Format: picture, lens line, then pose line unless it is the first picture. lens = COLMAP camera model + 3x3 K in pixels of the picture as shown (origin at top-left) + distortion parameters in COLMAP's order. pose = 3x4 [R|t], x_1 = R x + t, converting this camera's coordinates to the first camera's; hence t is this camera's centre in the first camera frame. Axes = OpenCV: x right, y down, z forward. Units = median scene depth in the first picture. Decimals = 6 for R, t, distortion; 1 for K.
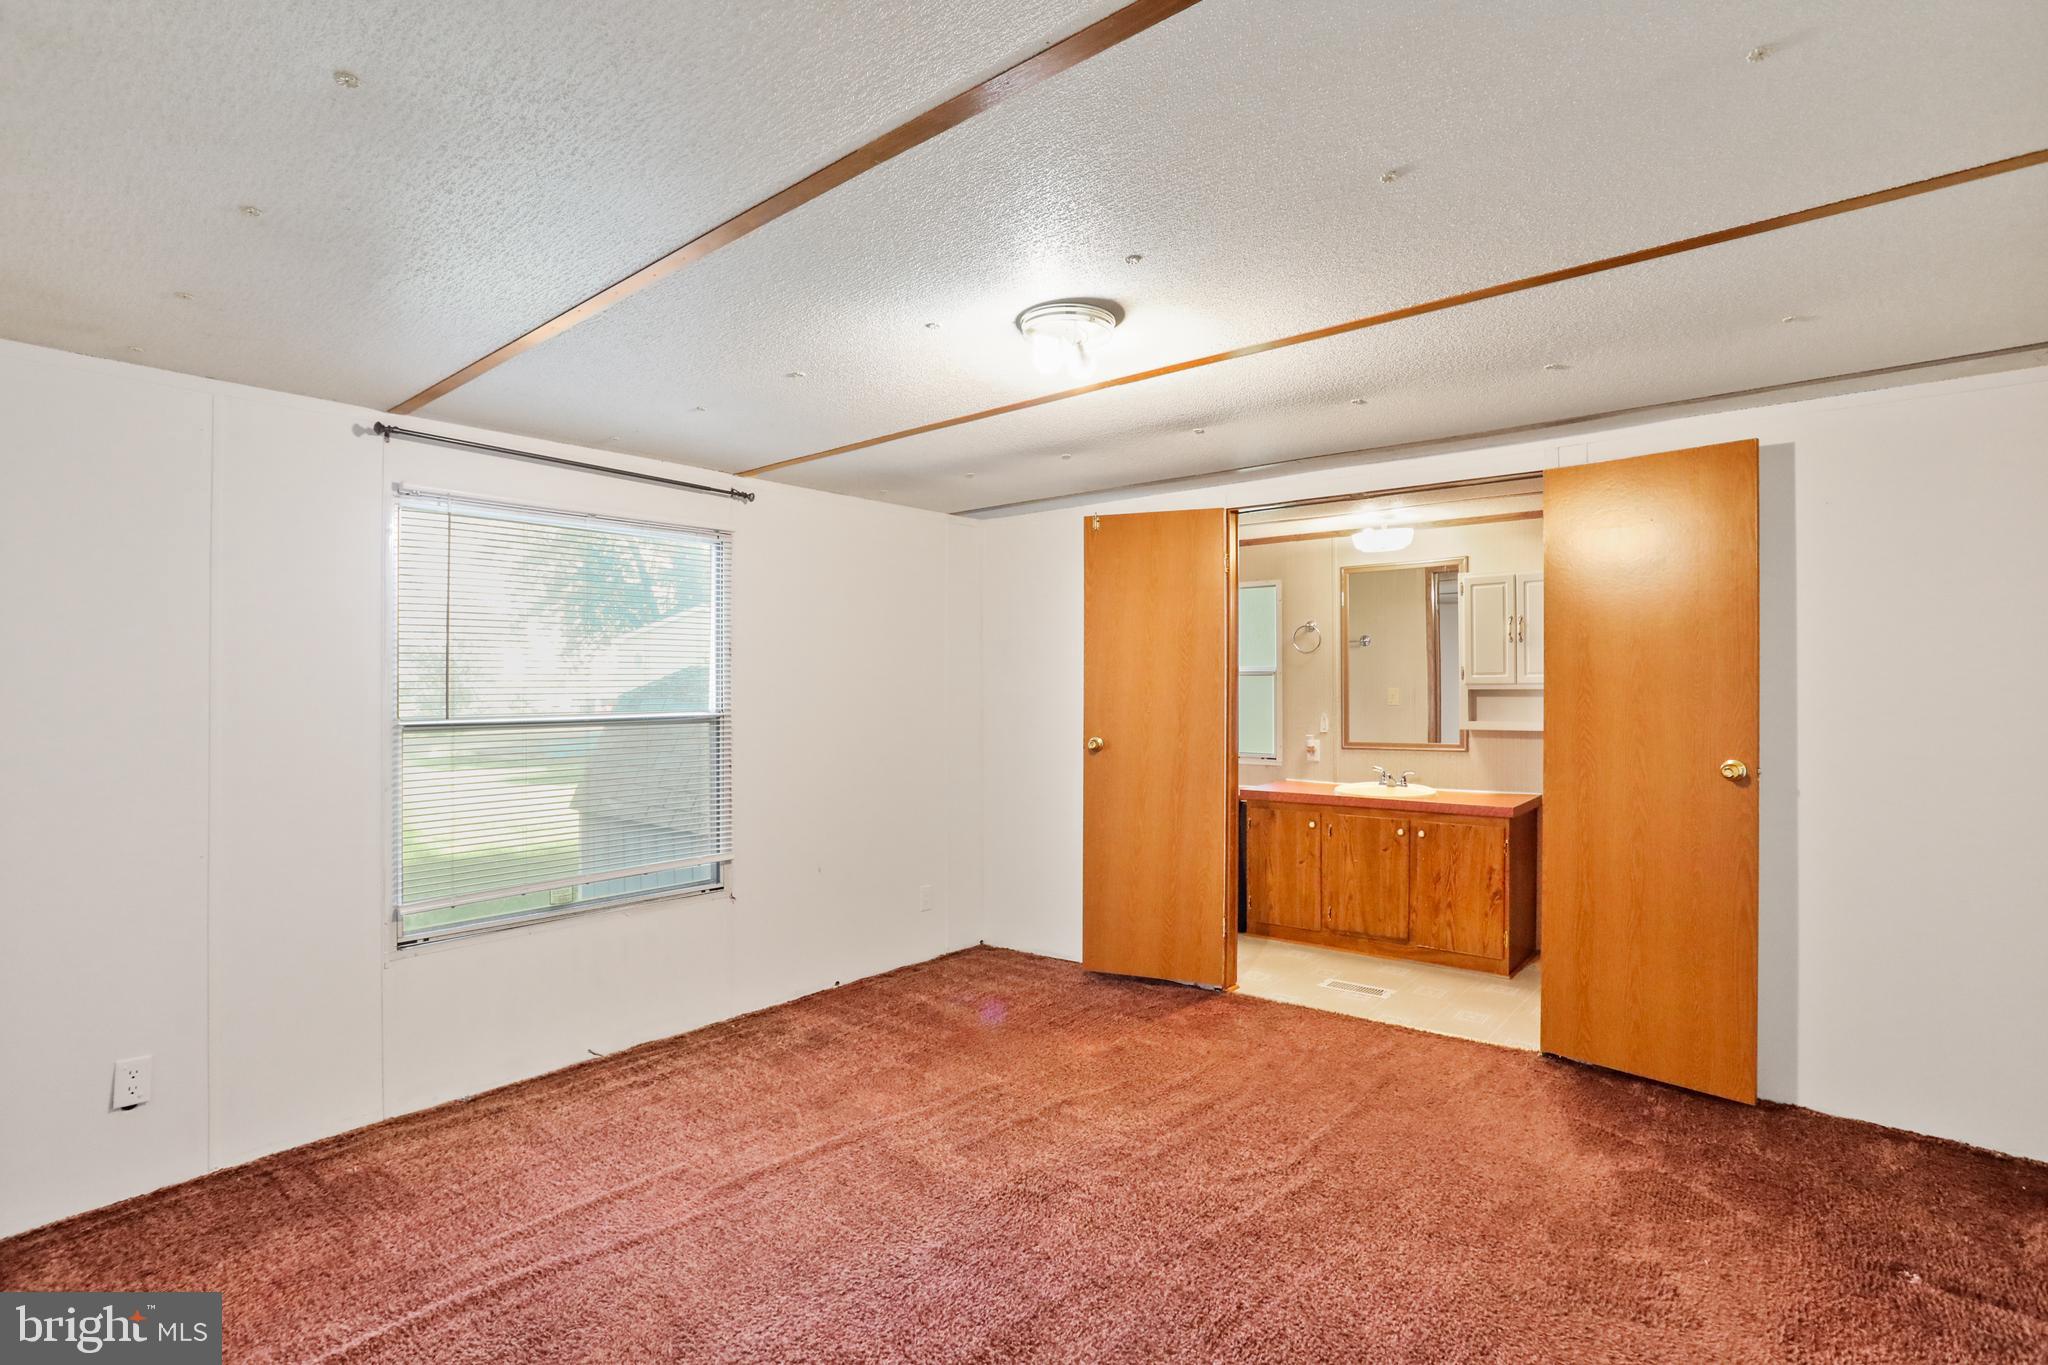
lens RADIAL K [[984.9, 0, 1013.8], [0, 984.9, 688.0], [0, 0, 1]] dist [-0.056329, 0.025774]
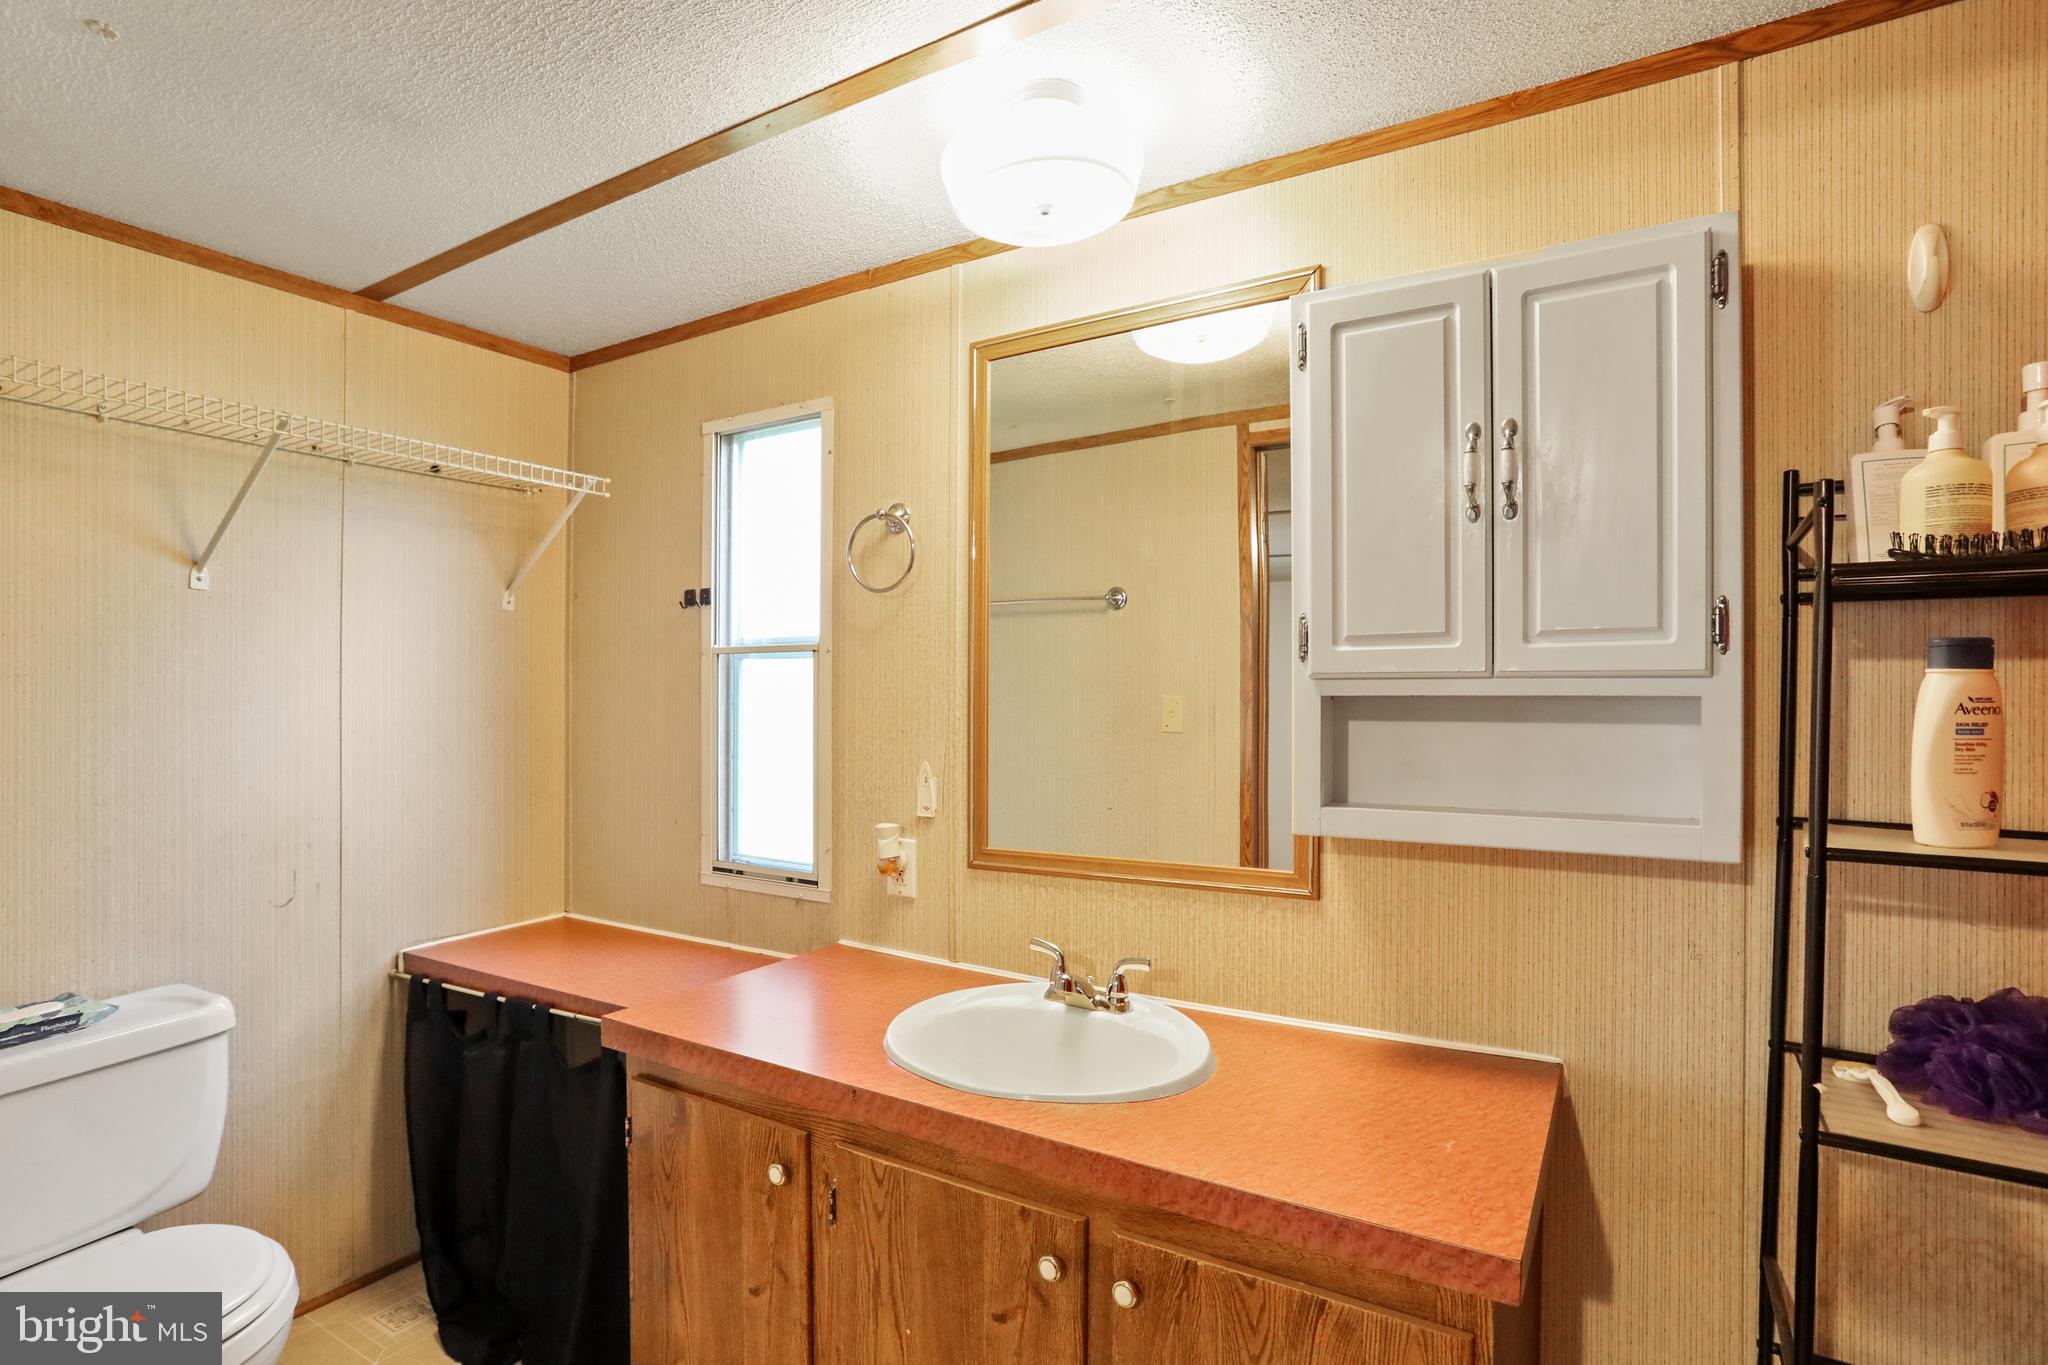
lens RADIAL K [[995.6, 0, 1022.7], [0, 995.6, 696.7], [0, 0, 1]] dist [-0.059387, 0.031197]
pose [[0.990188, 0.009906, 0.139391, 0.361825], [-0.008918, 0.999930, -0.007712, 0.005280], [-0.139458, 0.006393, 0.990207, 0.772505]]
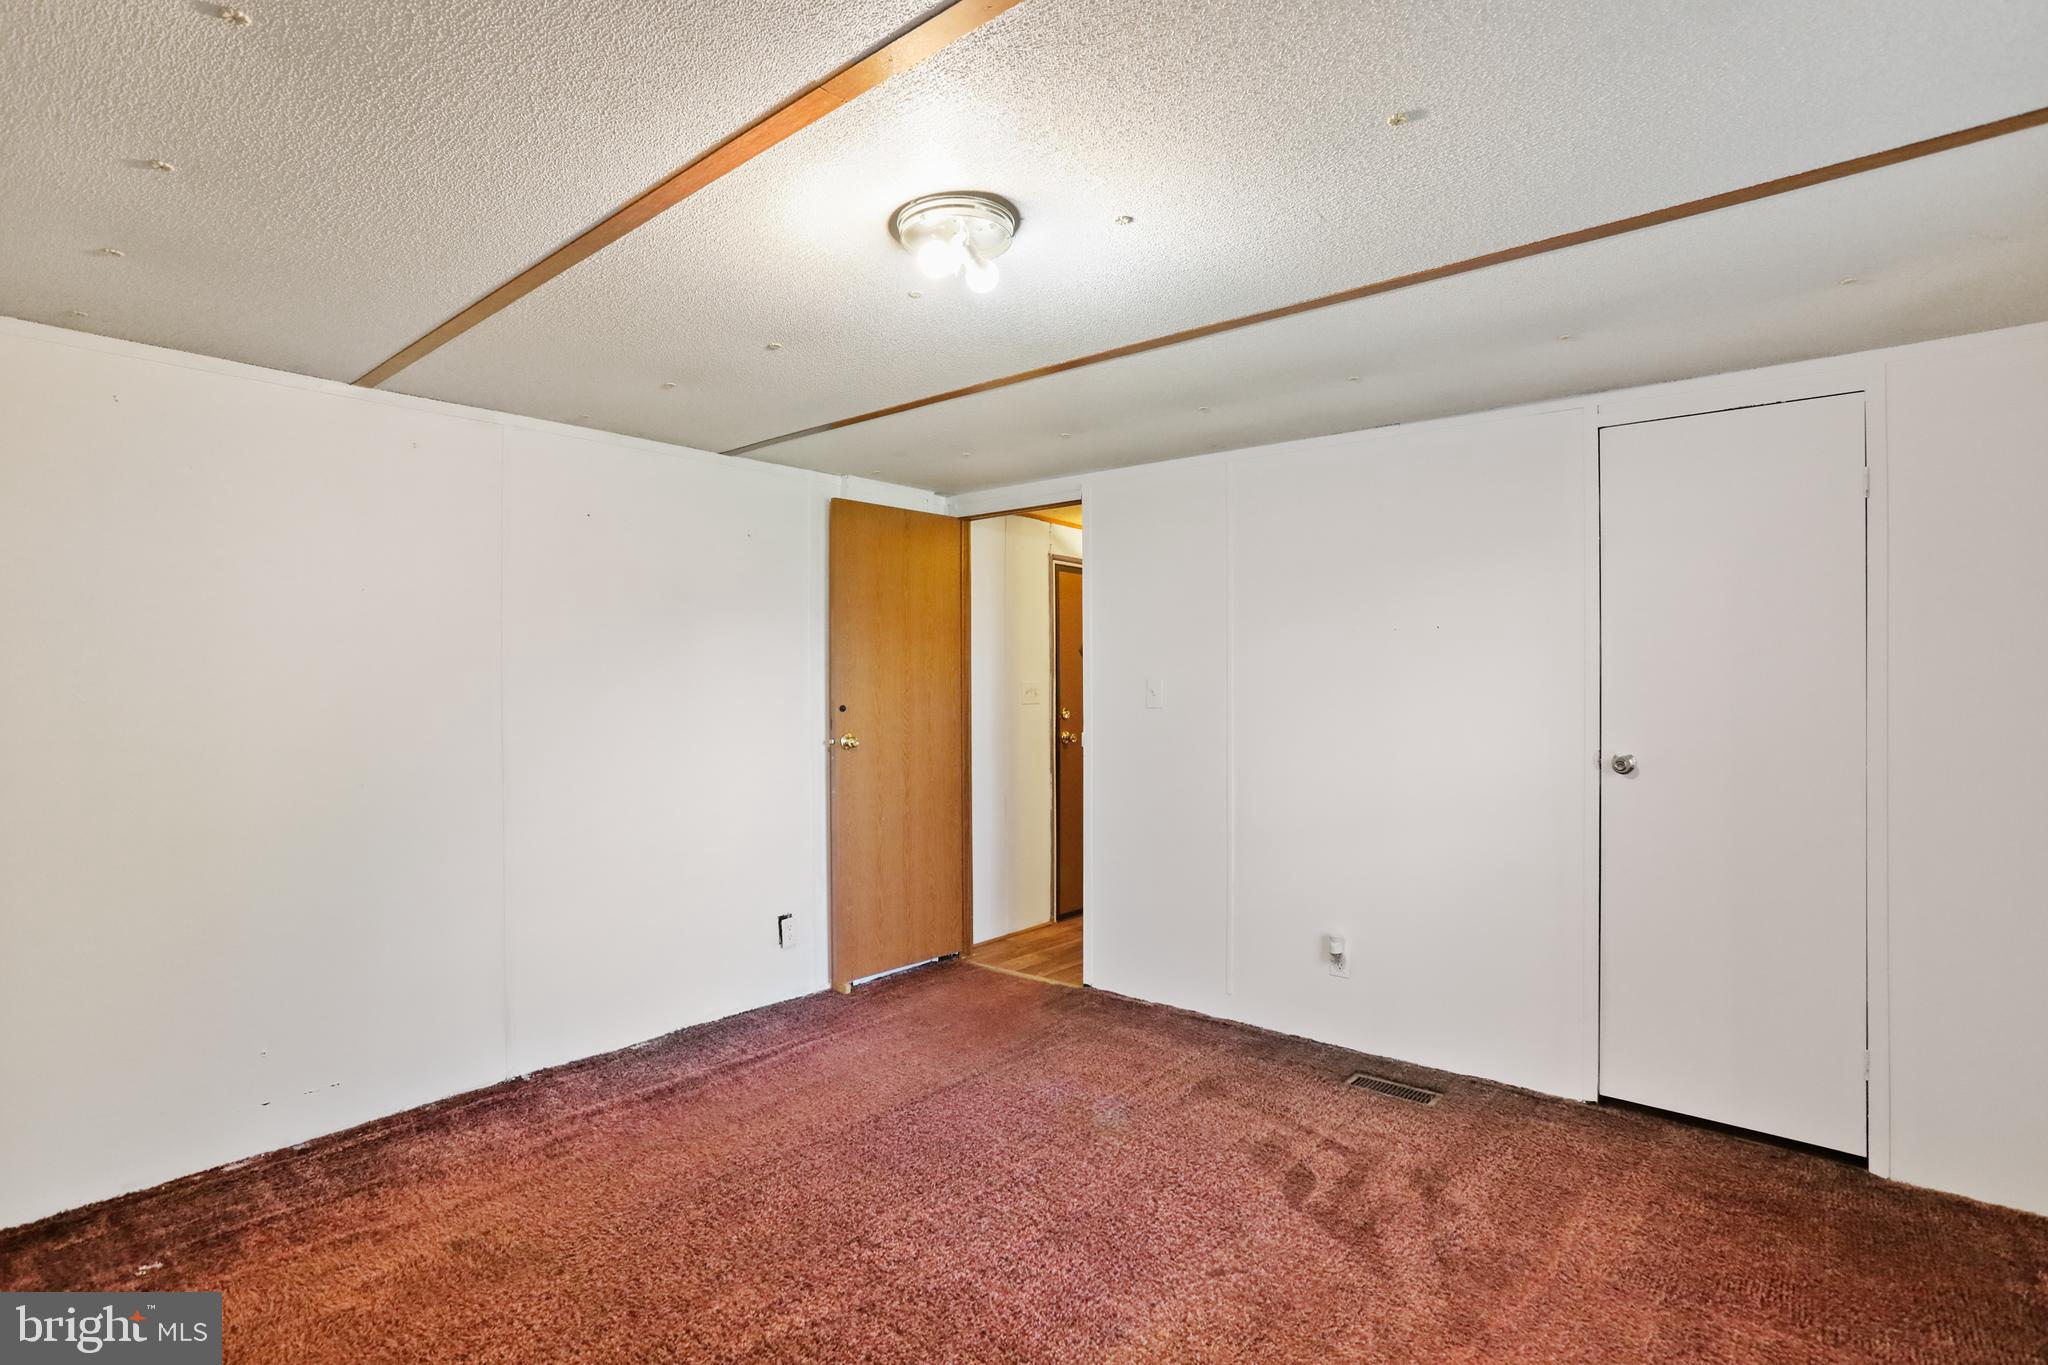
lens RADIAL K [[995.6, 0, 1022.7], [0, 995.6, 696.7], [0, 0, 1]] dist [-0.059387, 0.031197]
pose [[-0.999865, 0.008370, 0.014105, -0.004274], [0.008494, 0.999926, 0.008730, 0.003158], [-0.014031, 0.008849, -0.999862, 0.918282]]
